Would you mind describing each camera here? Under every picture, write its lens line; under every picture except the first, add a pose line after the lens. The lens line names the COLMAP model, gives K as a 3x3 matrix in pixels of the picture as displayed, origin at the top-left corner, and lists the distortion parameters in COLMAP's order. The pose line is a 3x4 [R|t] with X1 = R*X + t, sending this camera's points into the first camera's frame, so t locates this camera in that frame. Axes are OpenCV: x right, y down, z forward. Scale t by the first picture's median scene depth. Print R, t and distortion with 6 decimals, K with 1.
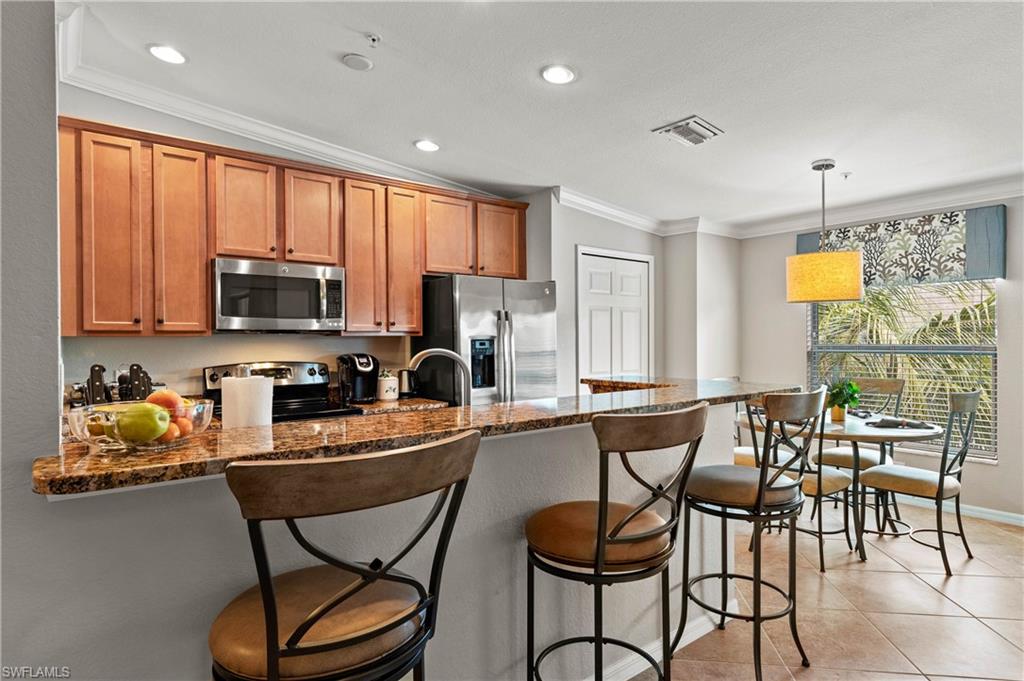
lens RADIAL K [[565.7, 0, 516.3], [0, 565.7, 343.1], [0, 0, 1]] dist [0.005333, 0.001098]
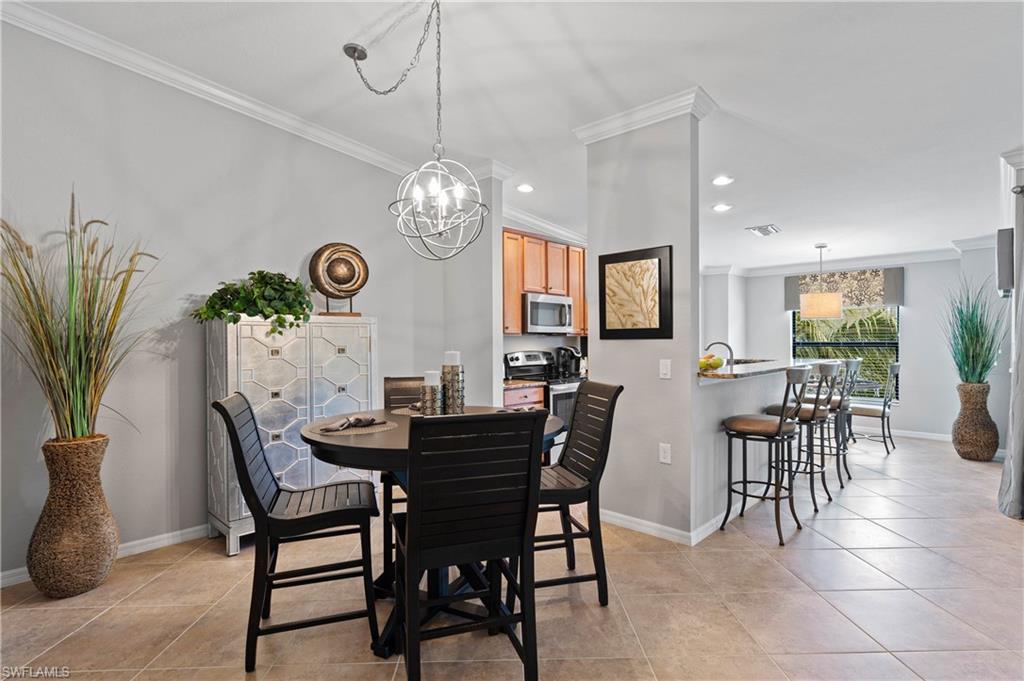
lens RADIAL K [[519.0, 0, 512.0], [0, 519.0, 340.5], [0, 0, 1]] dist [0.001073, 0.000004]
pose [[0.991029, 0.000950, 0.133644, -0.679071], [-0.000147, 0.999982, -0.006018, 0.010194], [-0.133647, 0.005944, 0.991011, -0.549293]]
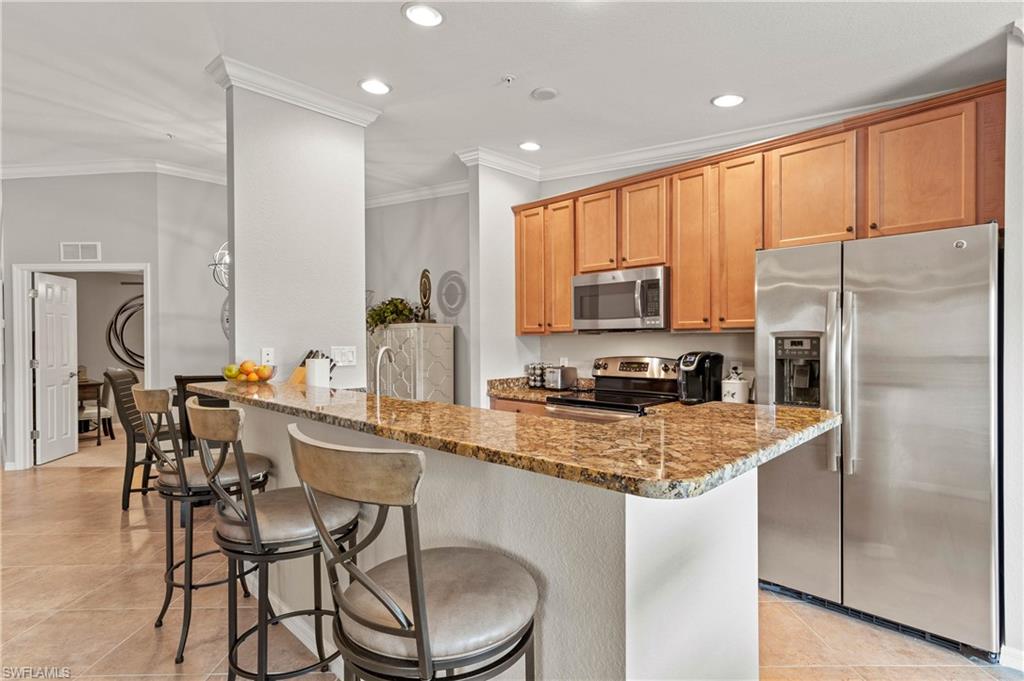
lens RADIAL K [[503.4, 0, 512.0], [0, 503.4, 340.5], [0, 0, 1]] dist [-0.002695, -0.000963]
pose [[0.123511, 0.008555, -0.992306, 0.530043], [-0.000829, 0.999963, 0.008517, -0.007238], [0.992343, -0.000229, 0.123514, 0.601164]]
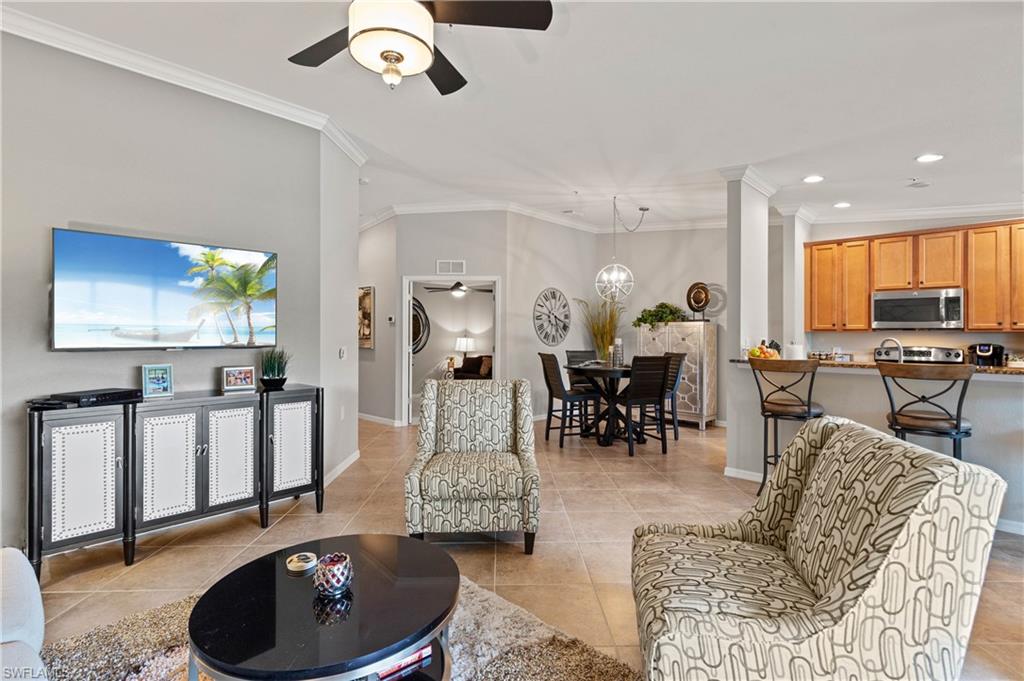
lens RADIAL K [[473.5, 0, 511.8], [0, 473.5, 331.0], [0, 0, 1]] dist [0.001300, 0.000002]
pose [[0.127591, 0.000703, -0.991827, 0.809207], [-0.010778, 0.999942, -0.000678, -0.000076], [0.991768, 0.010777, 0.127591, -0.392656]]
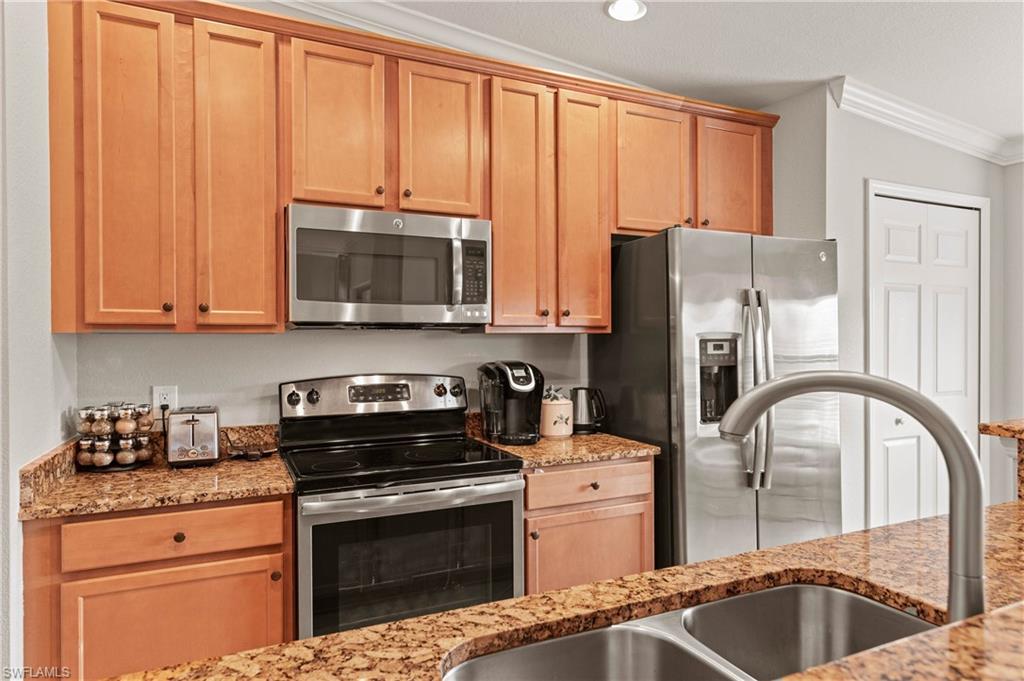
lens RADIAL K [[612.0, 0, 514.5], [0, 612.0, 343.7], [0, 0, 1]] dist [0.006087, 0.001207]
pose [[0.970819, 0.002896, -0.239795, -0.117310], [-0.002848, 0.999996, 0.000546, -0.001493], [0.239796, 0.000153, 0.970823, 0.356208]]
